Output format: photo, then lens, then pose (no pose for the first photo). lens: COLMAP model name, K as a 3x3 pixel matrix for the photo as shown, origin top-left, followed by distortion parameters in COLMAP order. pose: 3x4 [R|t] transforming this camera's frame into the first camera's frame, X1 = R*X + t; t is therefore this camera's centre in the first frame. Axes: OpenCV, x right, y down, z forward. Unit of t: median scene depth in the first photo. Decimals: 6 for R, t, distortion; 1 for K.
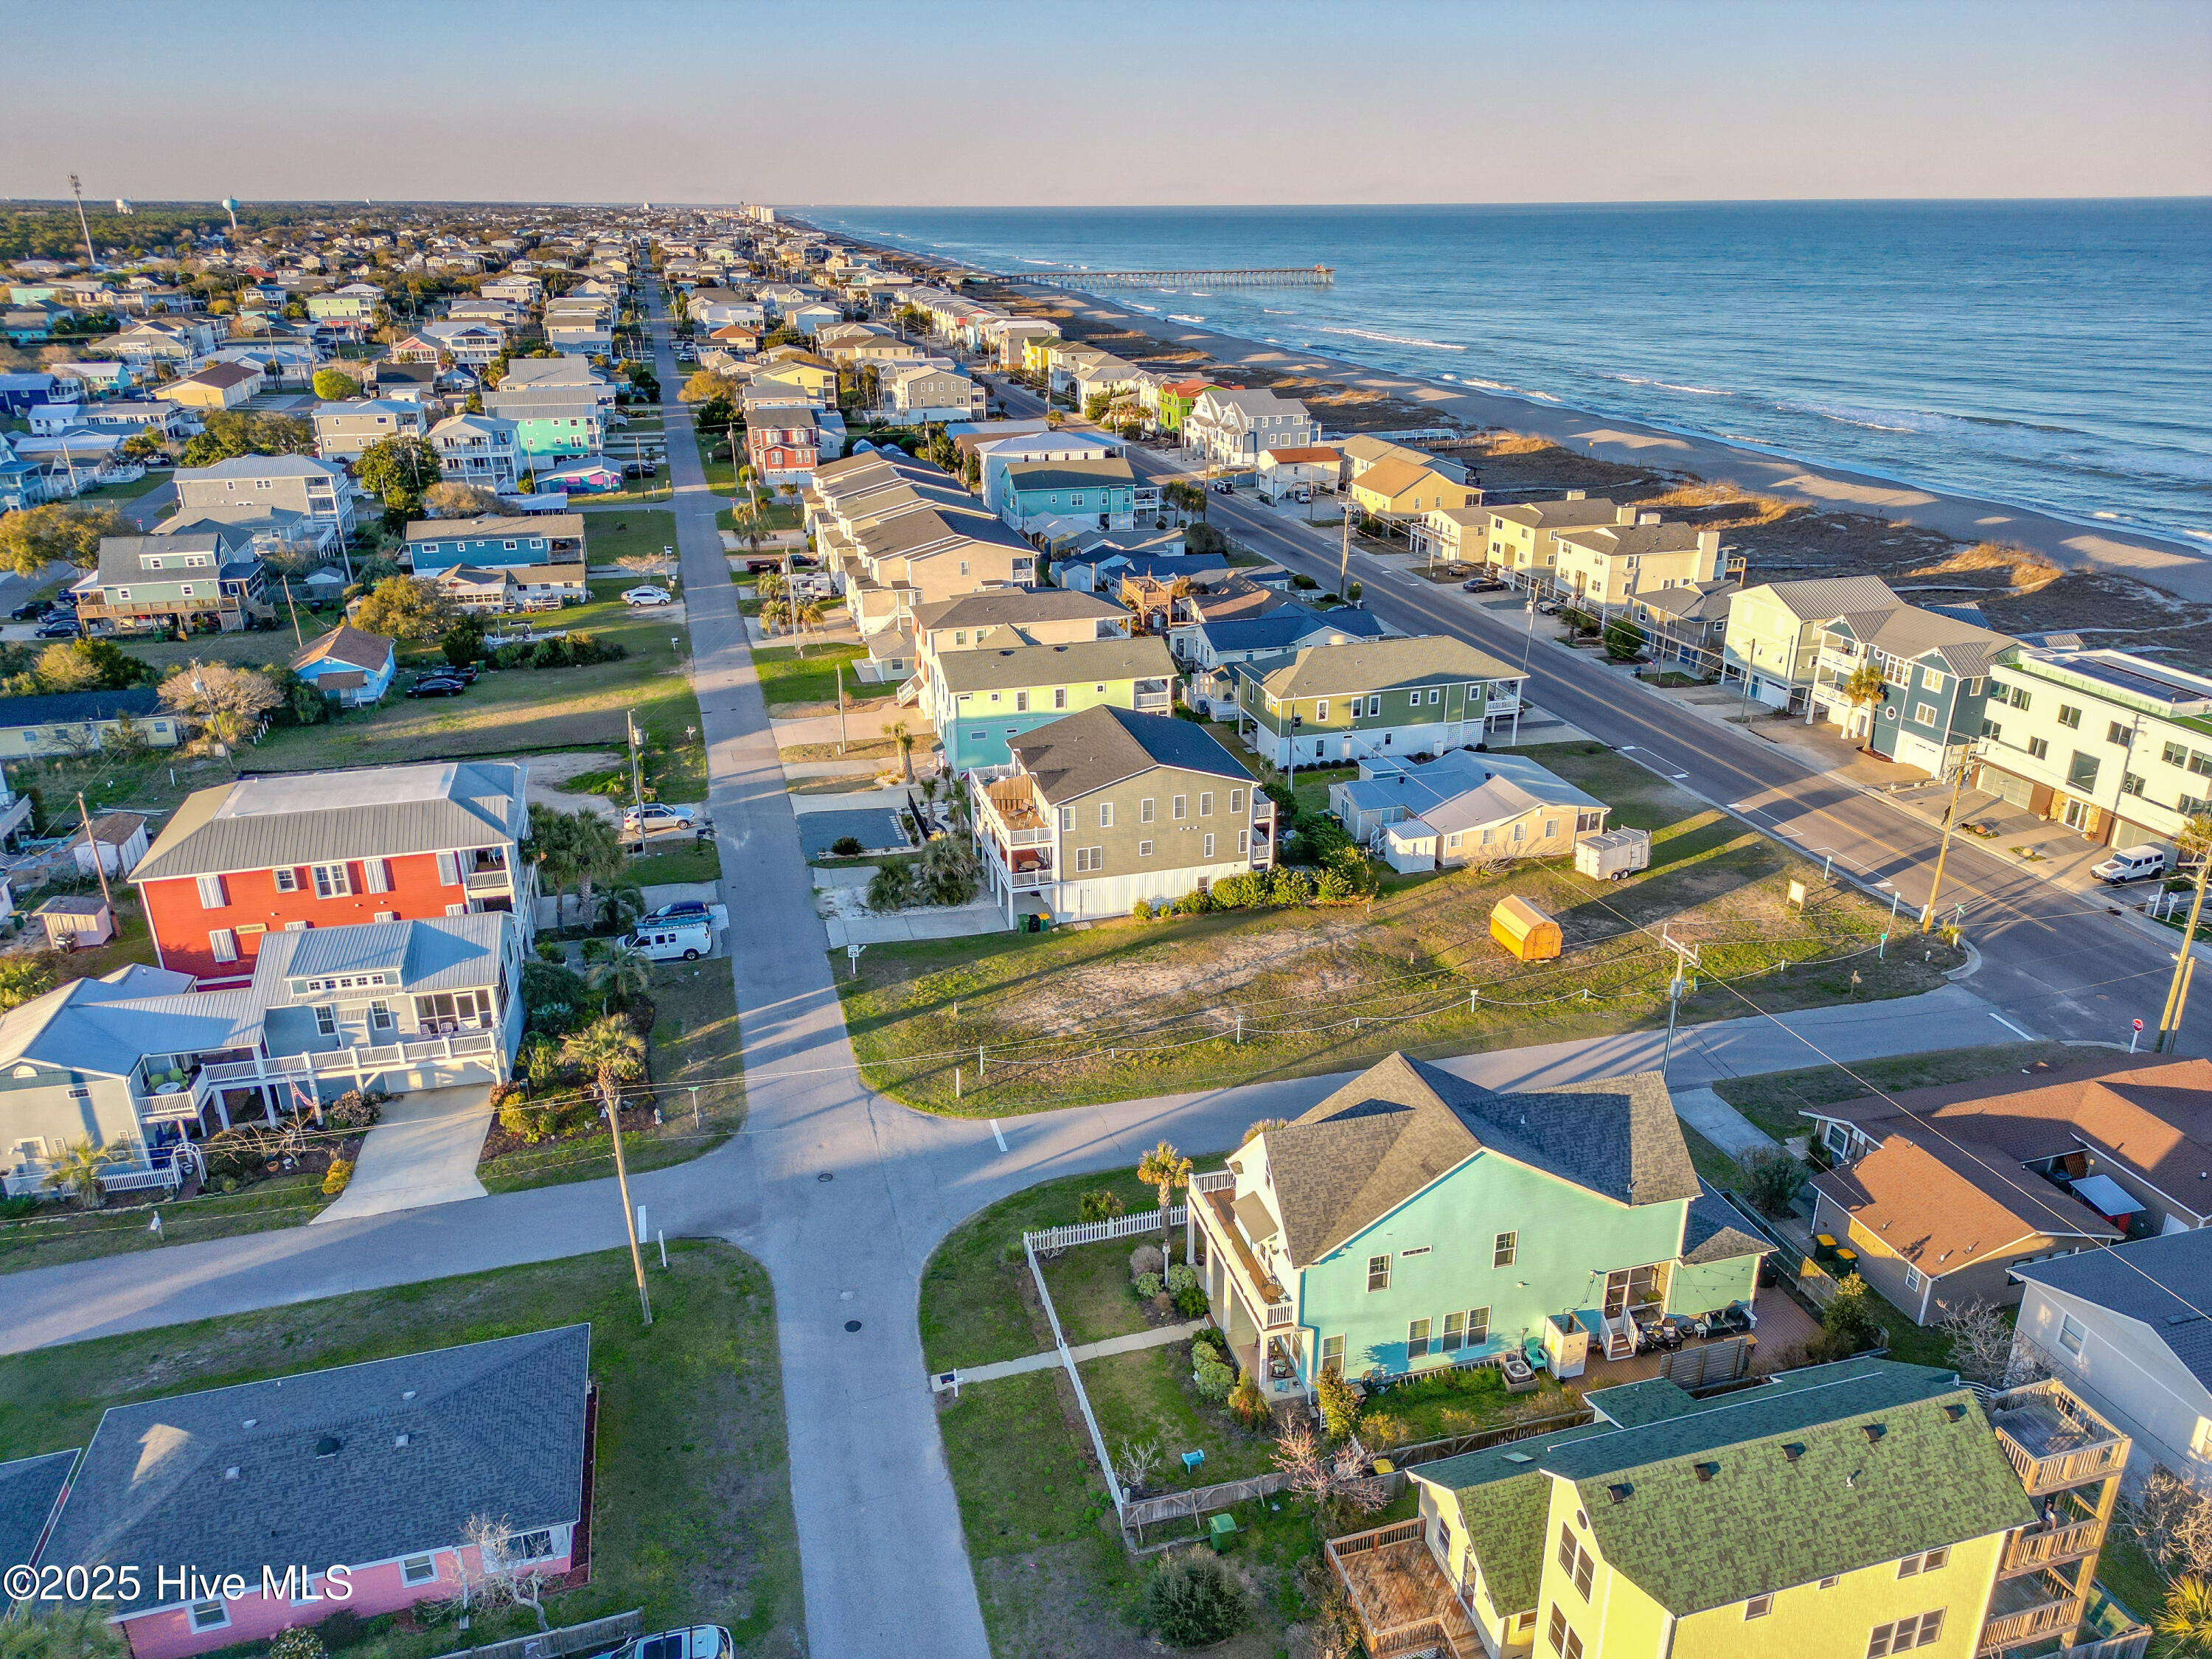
lens RADIAL K [[1547.1, 0, 1112.8], [0, 1547.1, 827.2], [0, 0, 1]] dist [0.046017, -0.032240]
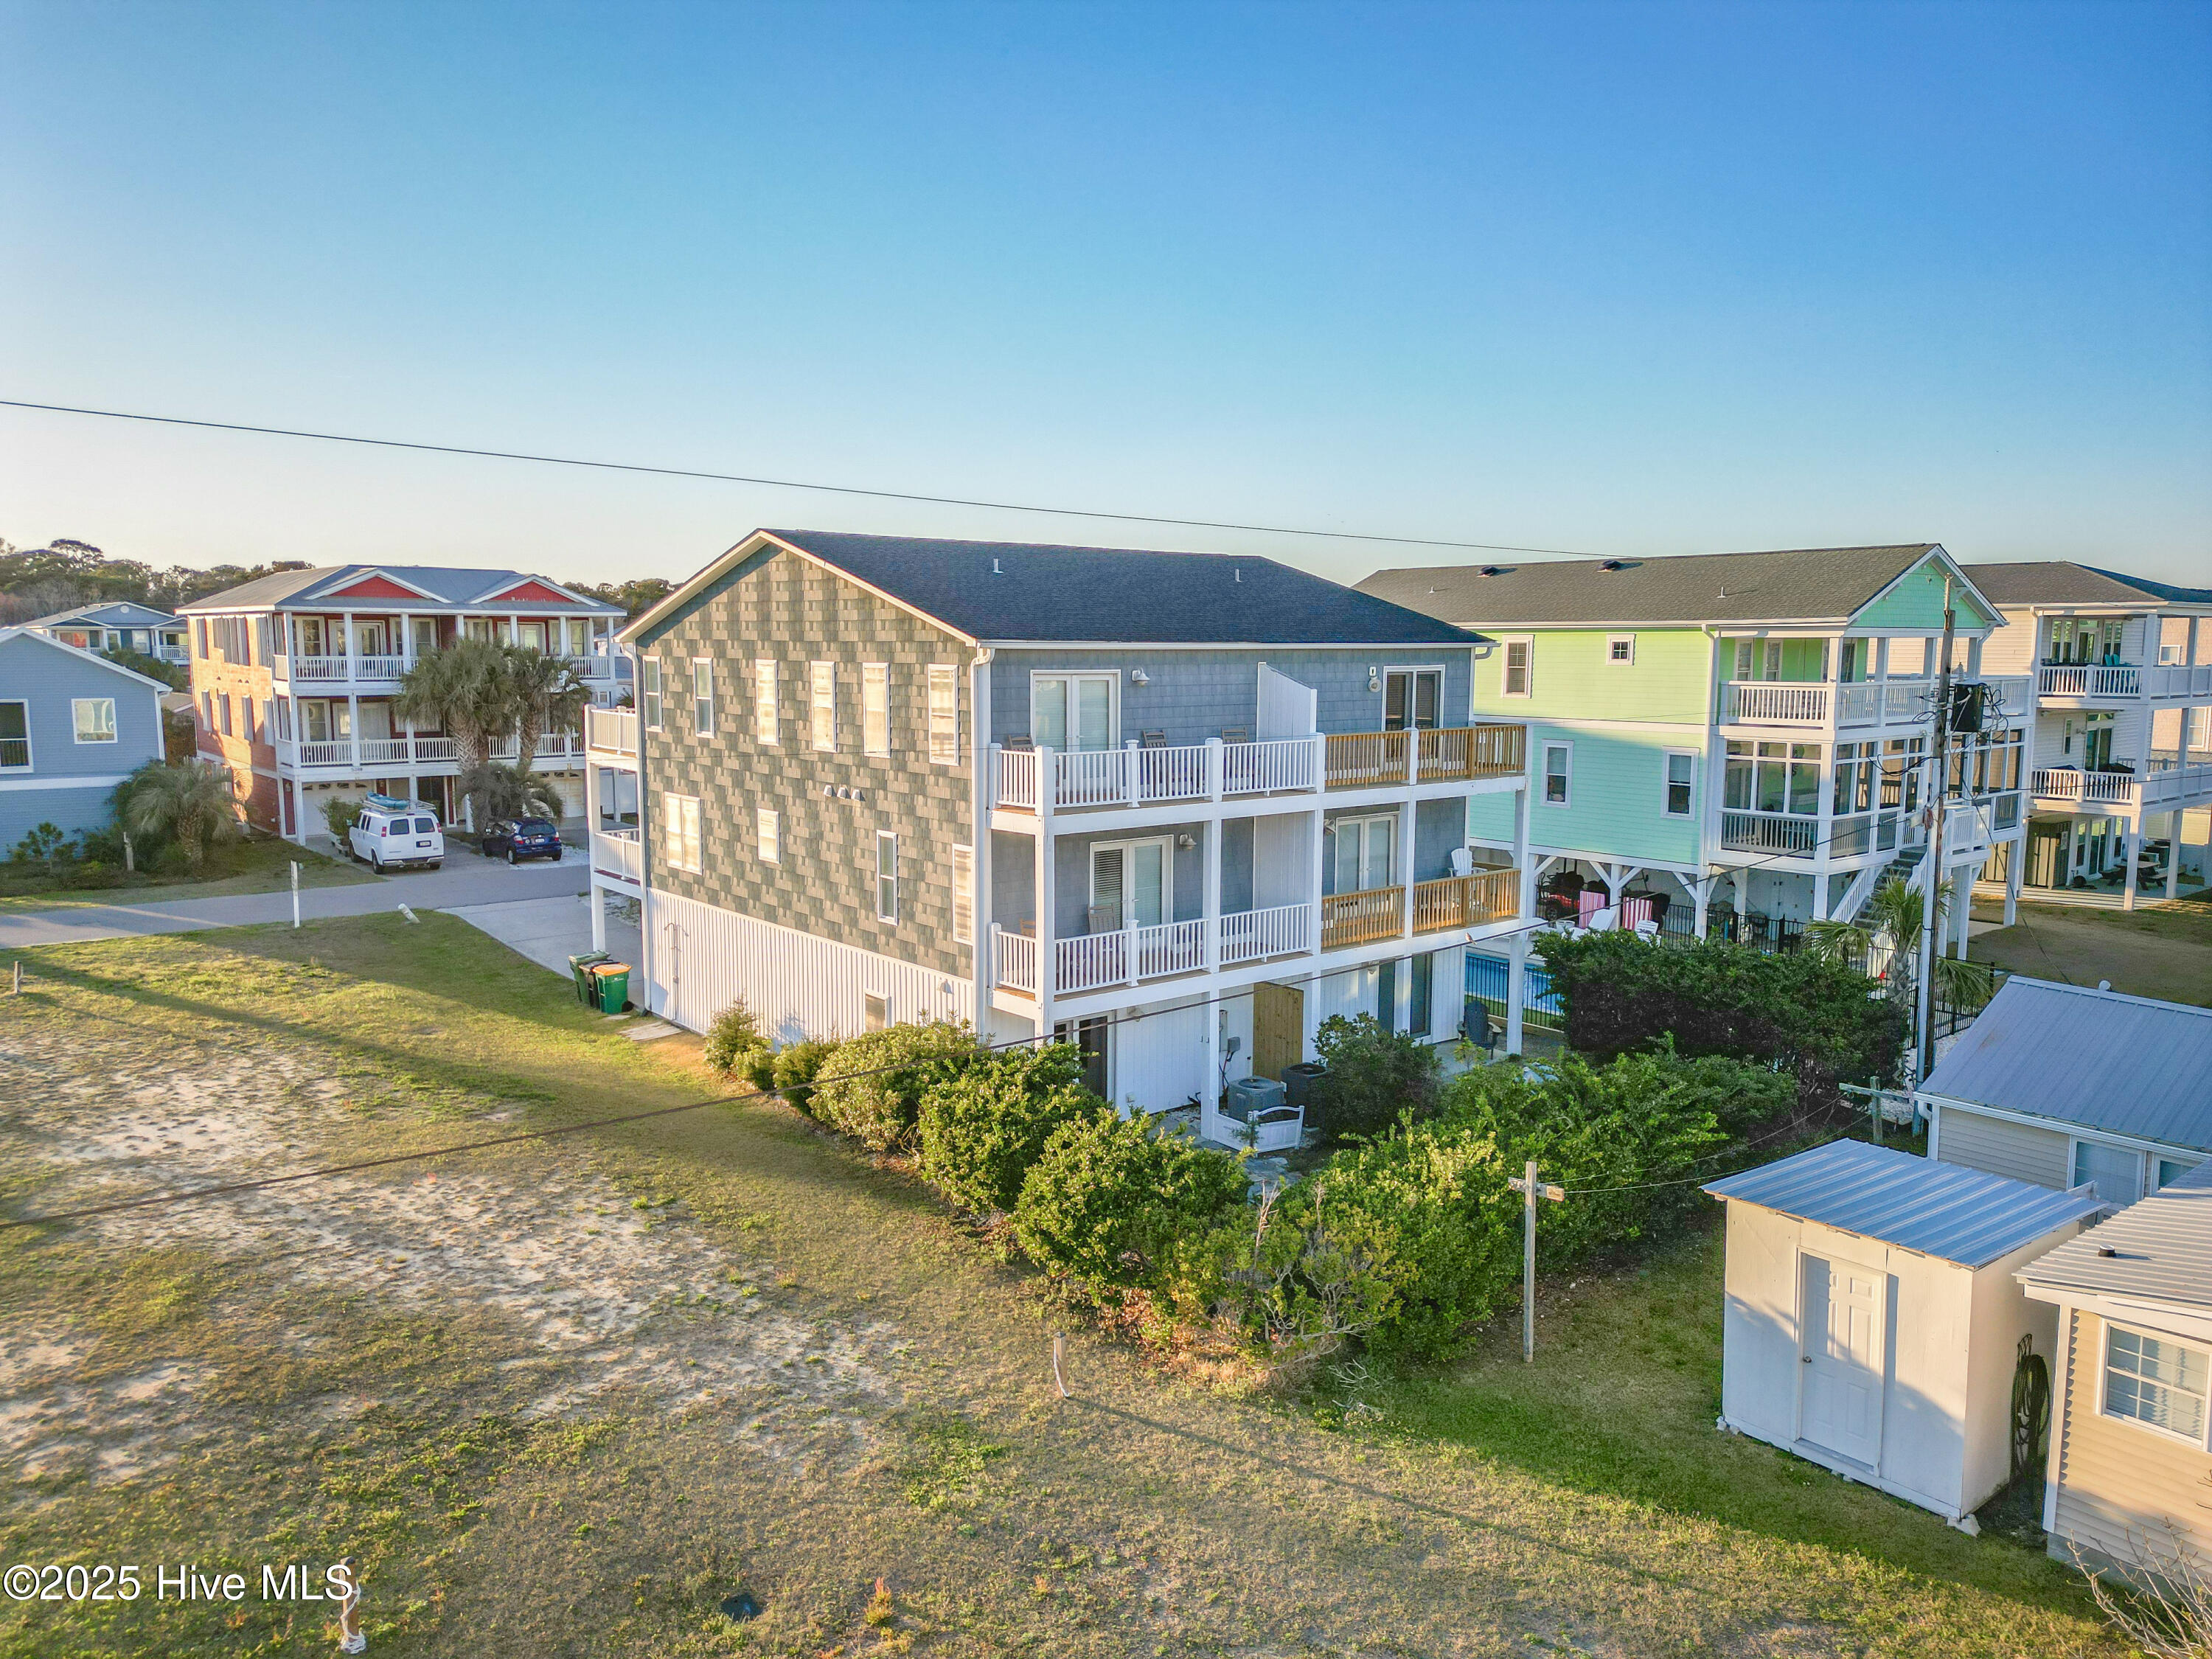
lens RADIAL K [[1547.1, 0, 1112.8], [0, 1547.1, 827.2], [0, 0, 1]] dist [0.046017, -0.032240]
pose [[0.404118, 0.112439, -0.907770, 0.286555], [-0.343511, 0.938432, -0.036687, -0.000015], [0.847755, 0.326654, 0.417862, 0.821830]]
